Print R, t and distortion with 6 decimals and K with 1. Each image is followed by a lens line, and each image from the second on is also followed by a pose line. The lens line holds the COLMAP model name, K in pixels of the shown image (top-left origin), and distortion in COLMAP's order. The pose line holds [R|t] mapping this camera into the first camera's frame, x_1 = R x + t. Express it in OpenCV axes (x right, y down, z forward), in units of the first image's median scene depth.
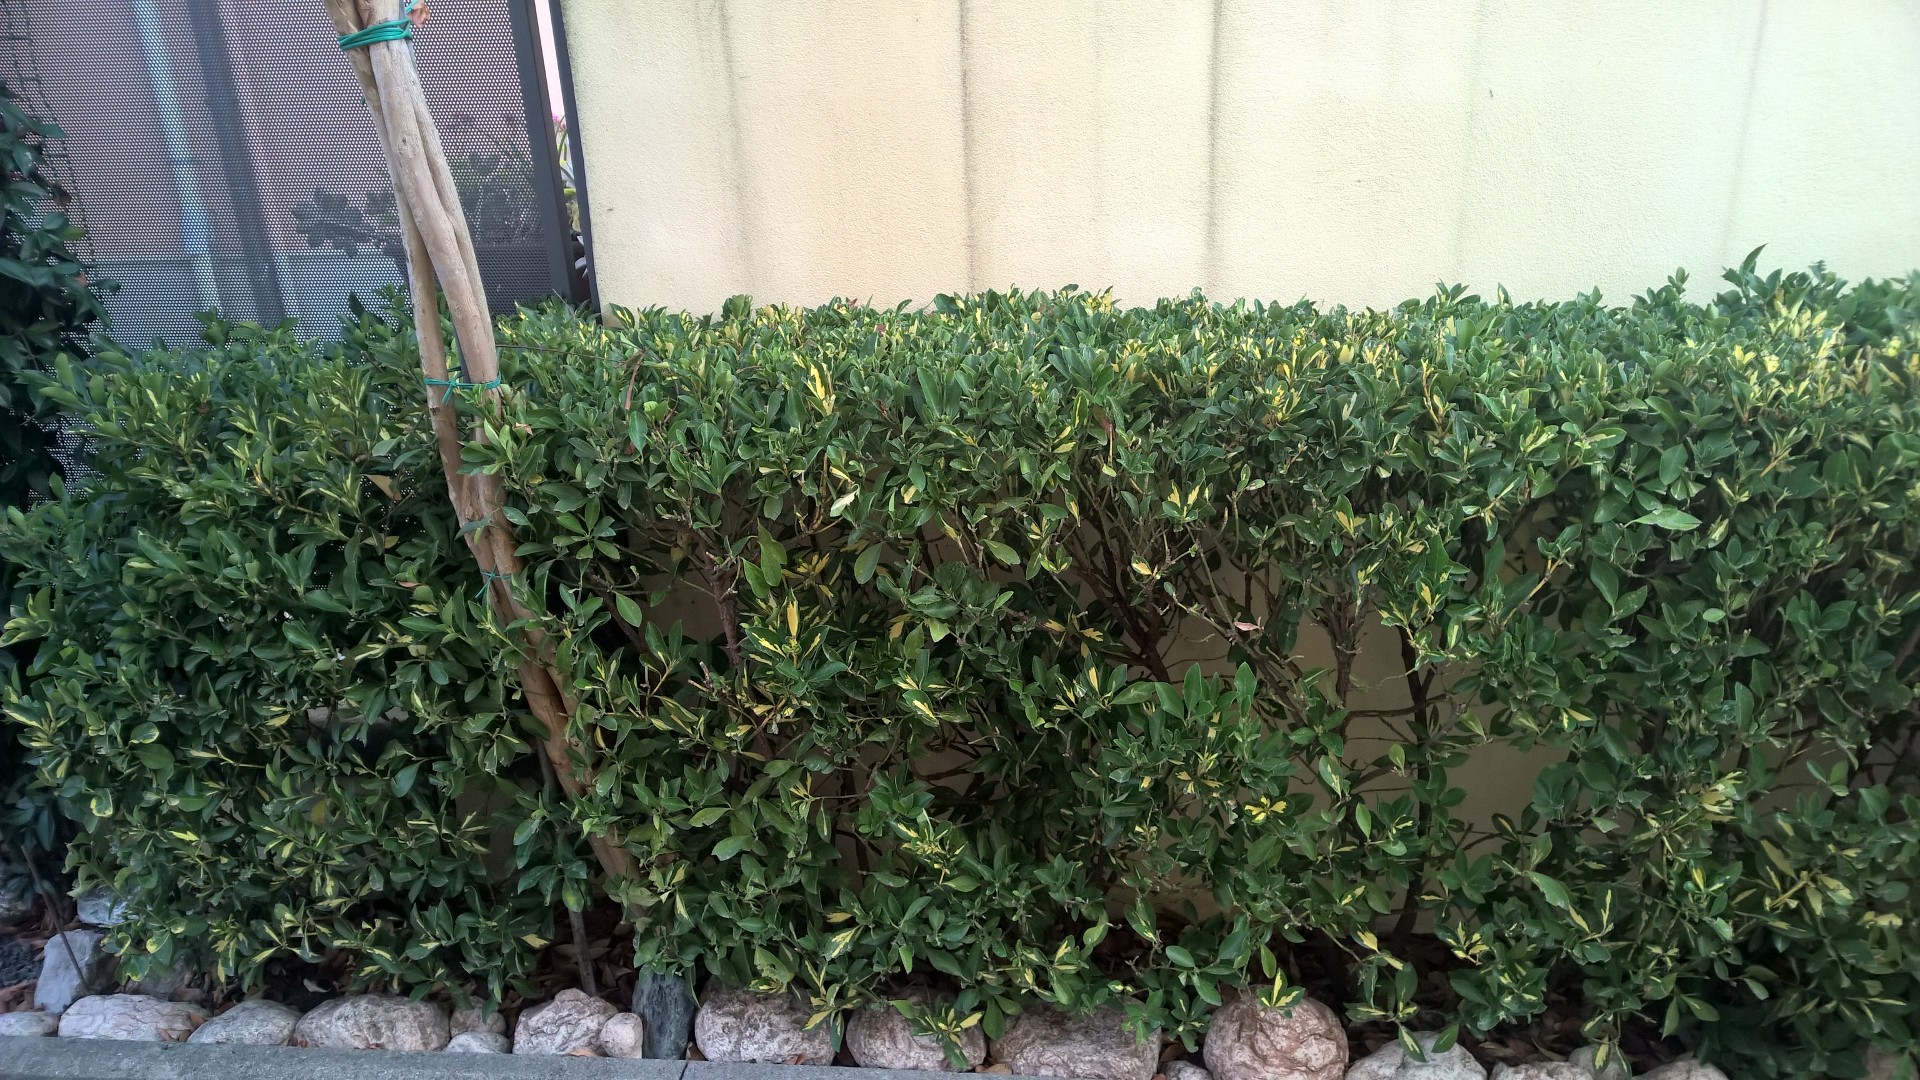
lens RADIAL K [[1306.1, 0, 979.5], [0, 1306.1, 537.9], [0, 0, 1]] dist [0.064951, -0.051393]
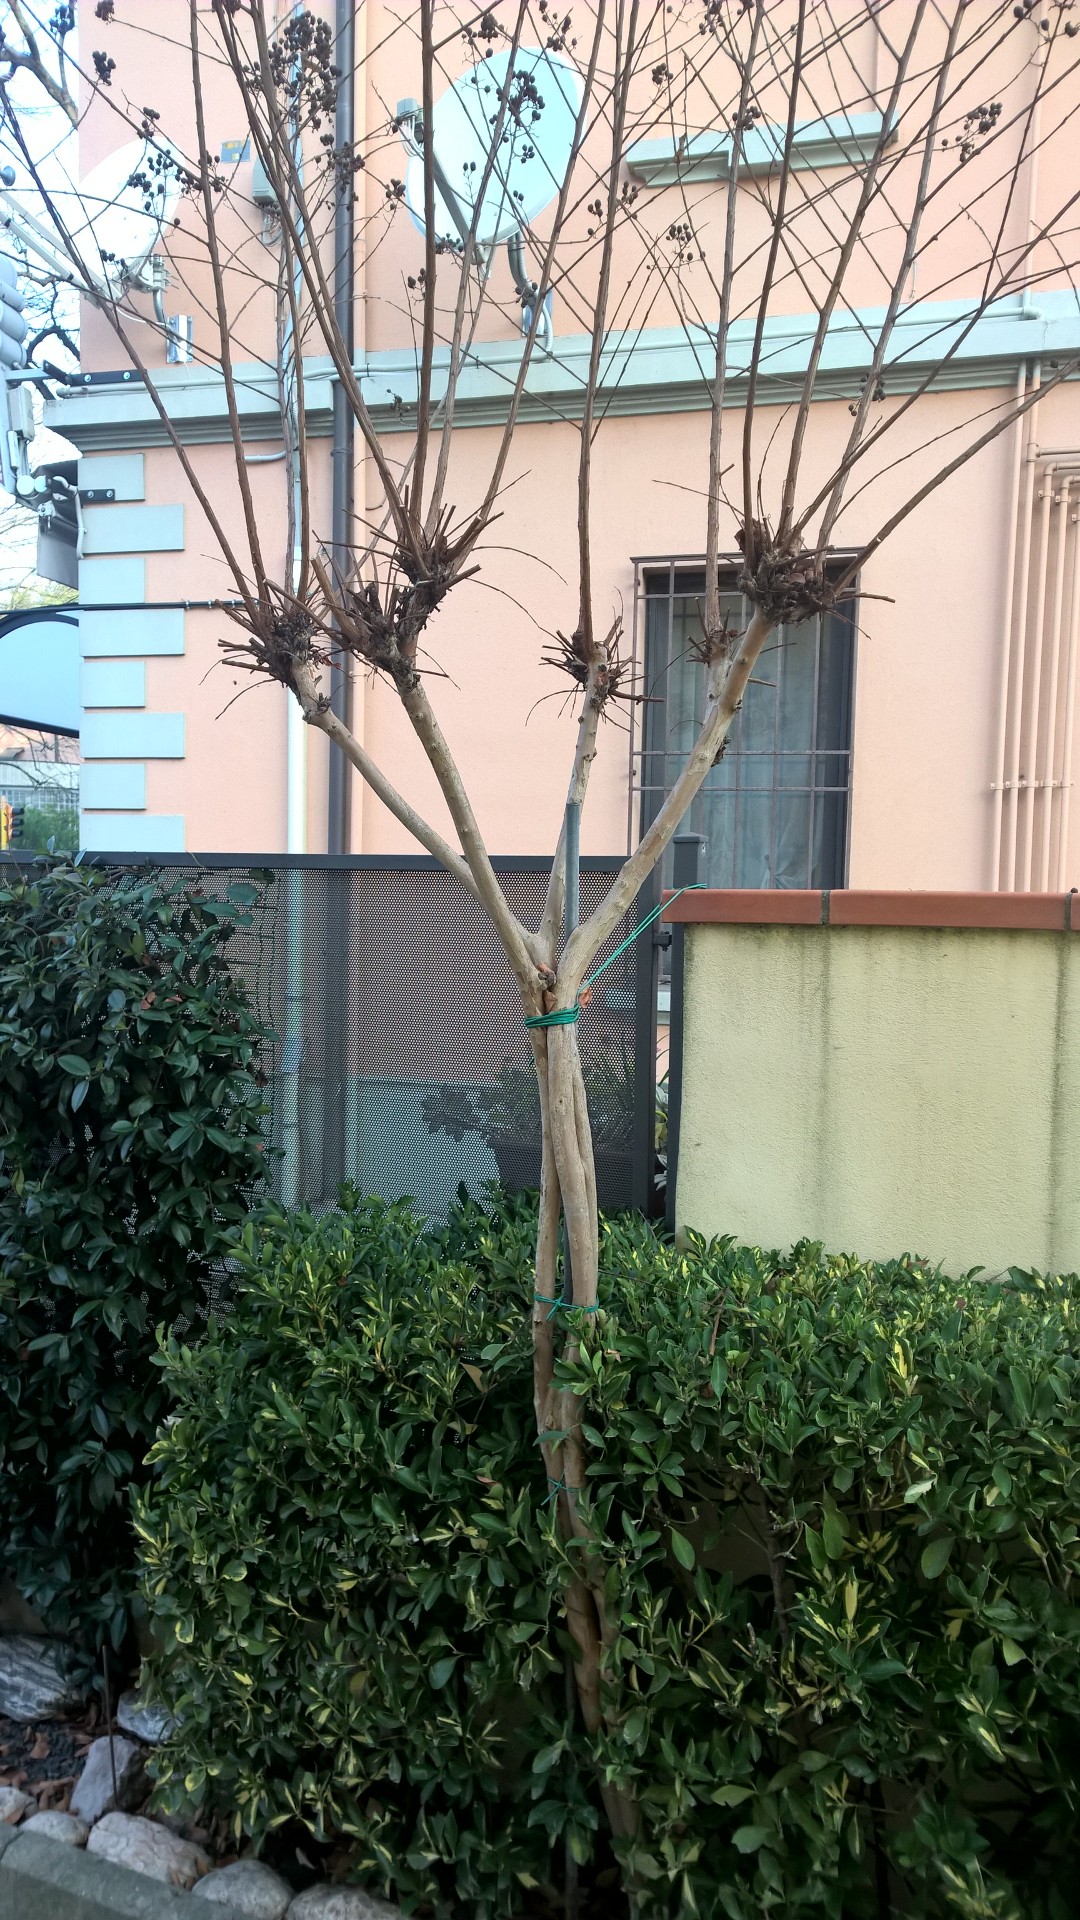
lens RADIAL K [[1306.1, 0, 539.9], [0, 1306.1, 972.8], [0, 0, 1]] dist [0.064951, -0.051393]
pose [[0.946662, 0.061015, -0.316398, -0.070701], [-0.151900, 0.950463, -0.271195, -0.071728], [0.284177, 0.304791, 0.909036, -0.094723]]
